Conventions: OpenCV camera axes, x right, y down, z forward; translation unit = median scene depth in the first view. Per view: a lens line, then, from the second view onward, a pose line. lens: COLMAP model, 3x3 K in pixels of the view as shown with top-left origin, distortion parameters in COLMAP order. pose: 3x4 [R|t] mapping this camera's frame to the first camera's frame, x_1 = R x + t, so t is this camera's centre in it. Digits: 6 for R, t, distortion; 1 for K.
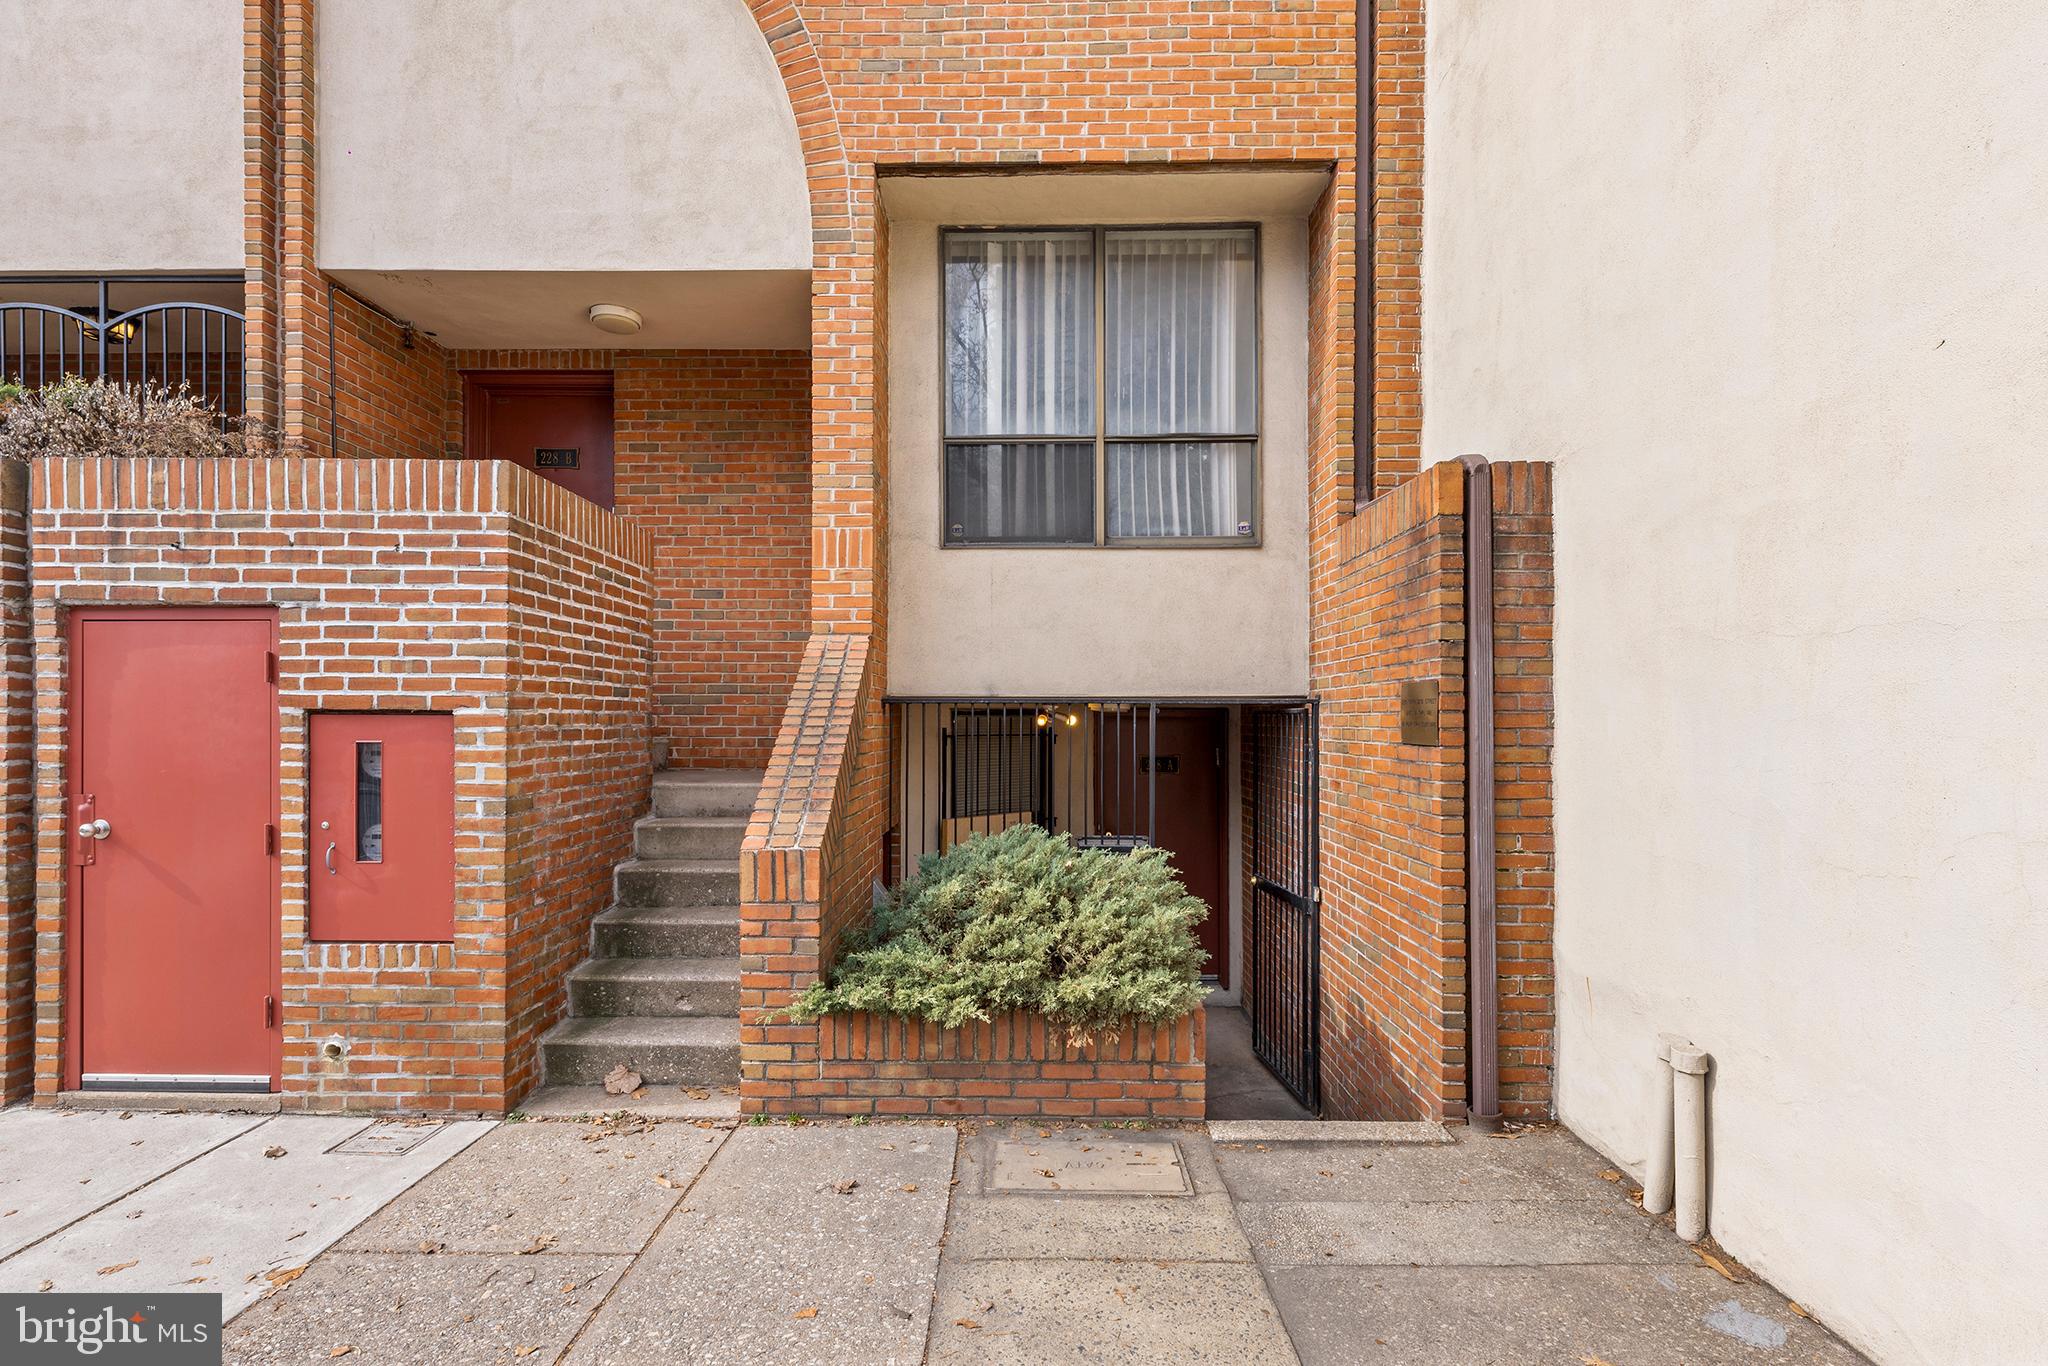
lens RADIAL K [[937.3, 0, 1021.3], [0, 937.3, 712.8], [0, 0, 1]] dist [0.003820, 0.000033]
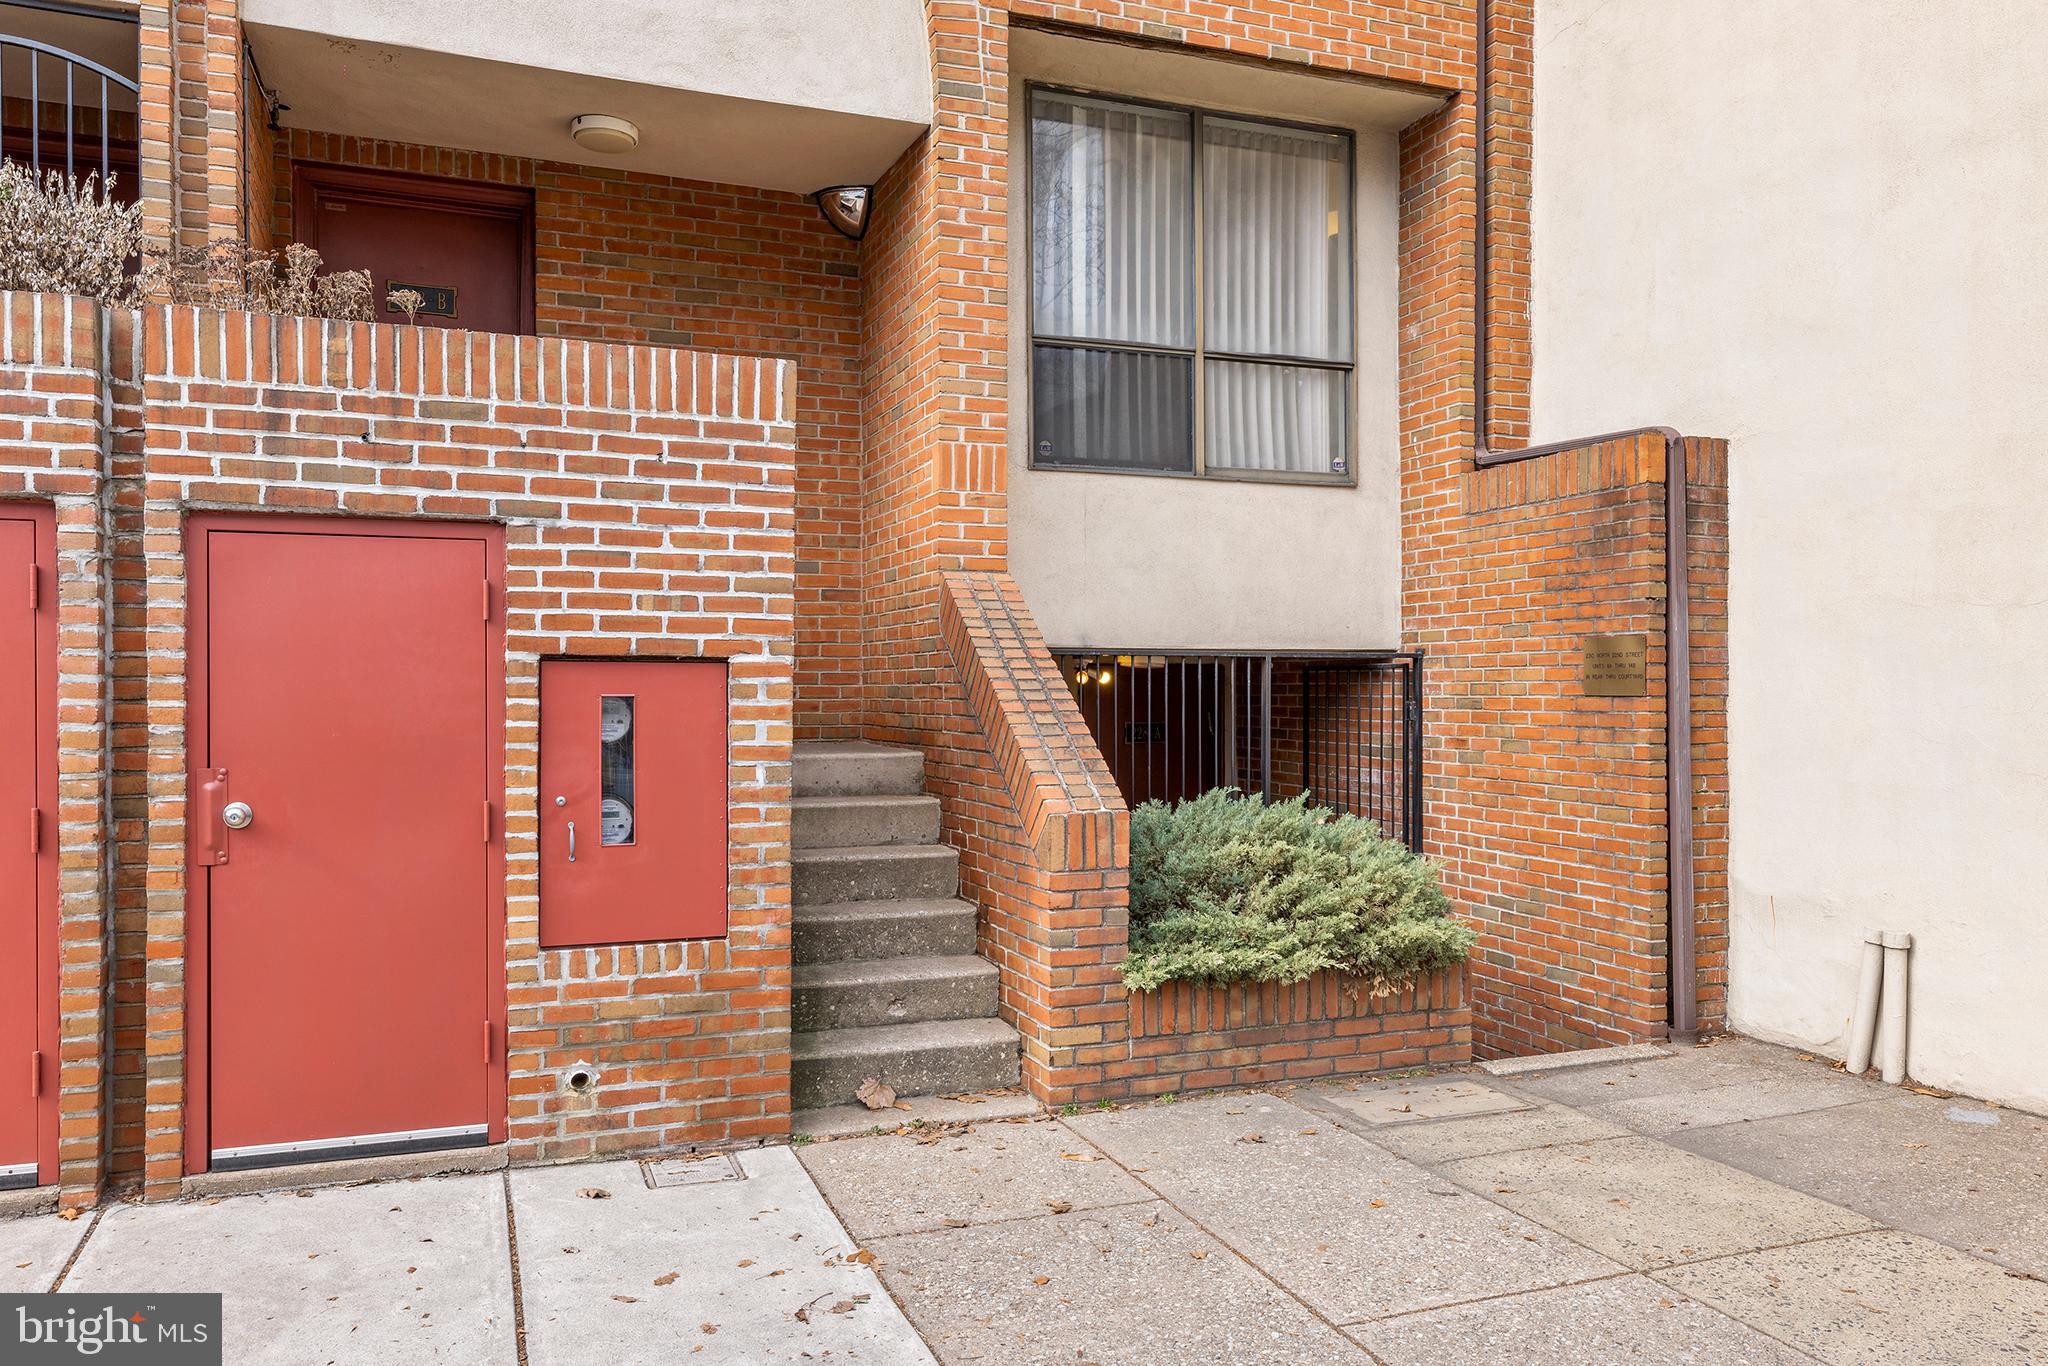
lens RADIAL K [[1453.5, 0, 1024.0], [0, 1453.5, 683.0], [0, 0, 1]] dist [0.004864, 0.003178]
pose [[0.928737, -0.000060, 0.370738, -0.835719], [-0.000624, 0.999998, 0.001724, 0.017870], [-0.370738, -0.001832, 0.928736, -0.287404]]
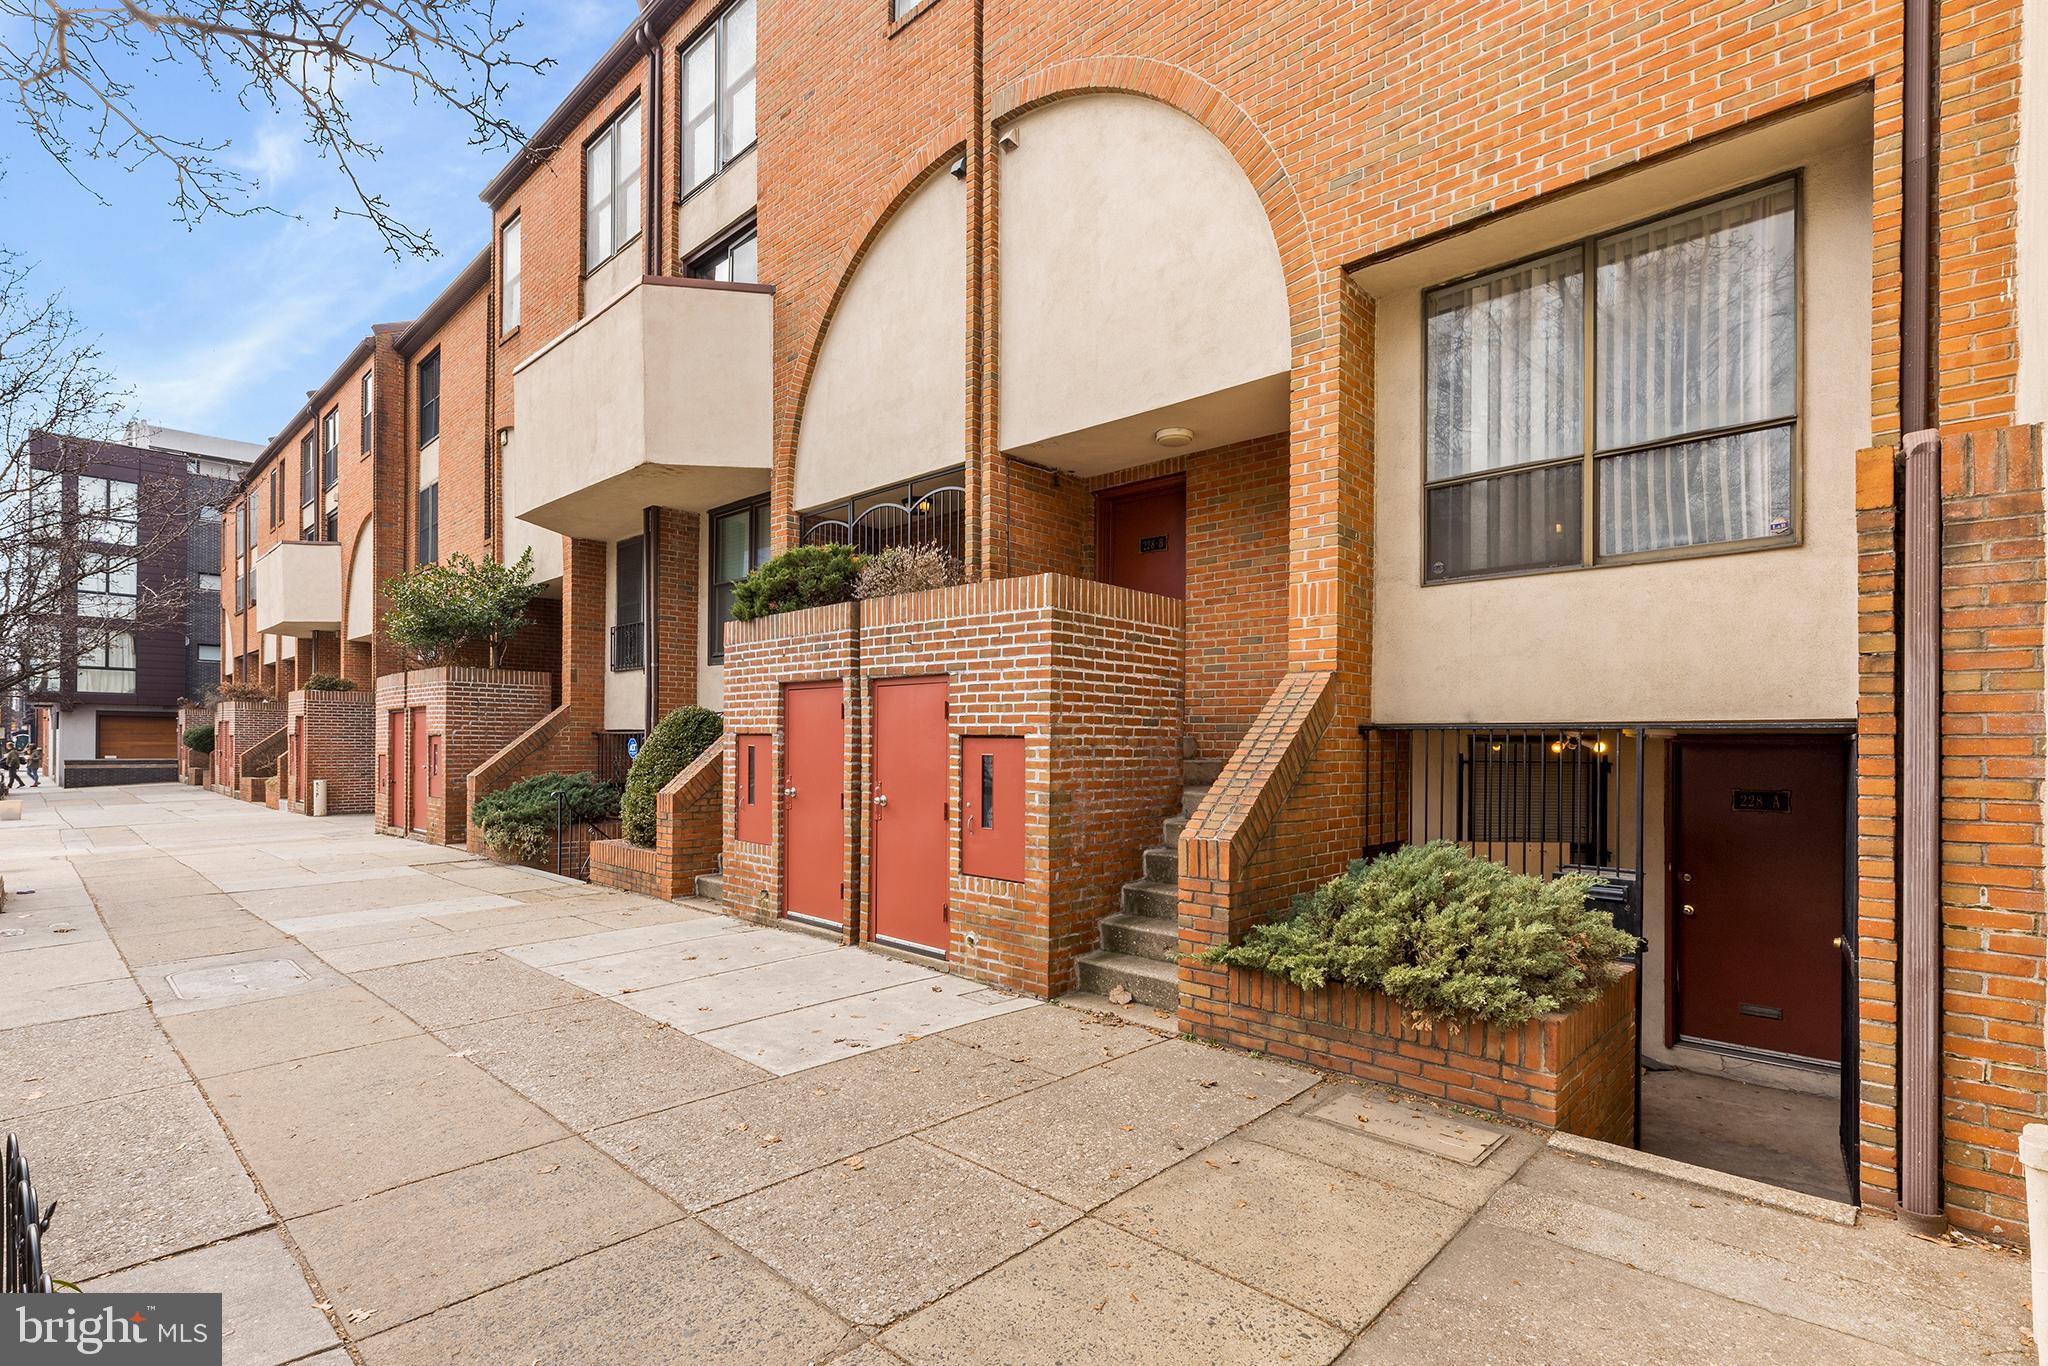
lens RADIAL K [[952.1, 0, 1024.2], [0, 952.1, 736.1], [0, 0, 1]] dist [0.001426, -0.000585]
pose [[0.737218, -0.000101, -0.675655, 0.469140], [-0.004111, 0.999981, -0.004634, 0.006001], [0.675643, 0.006194, 0.737203, -0.174570]]
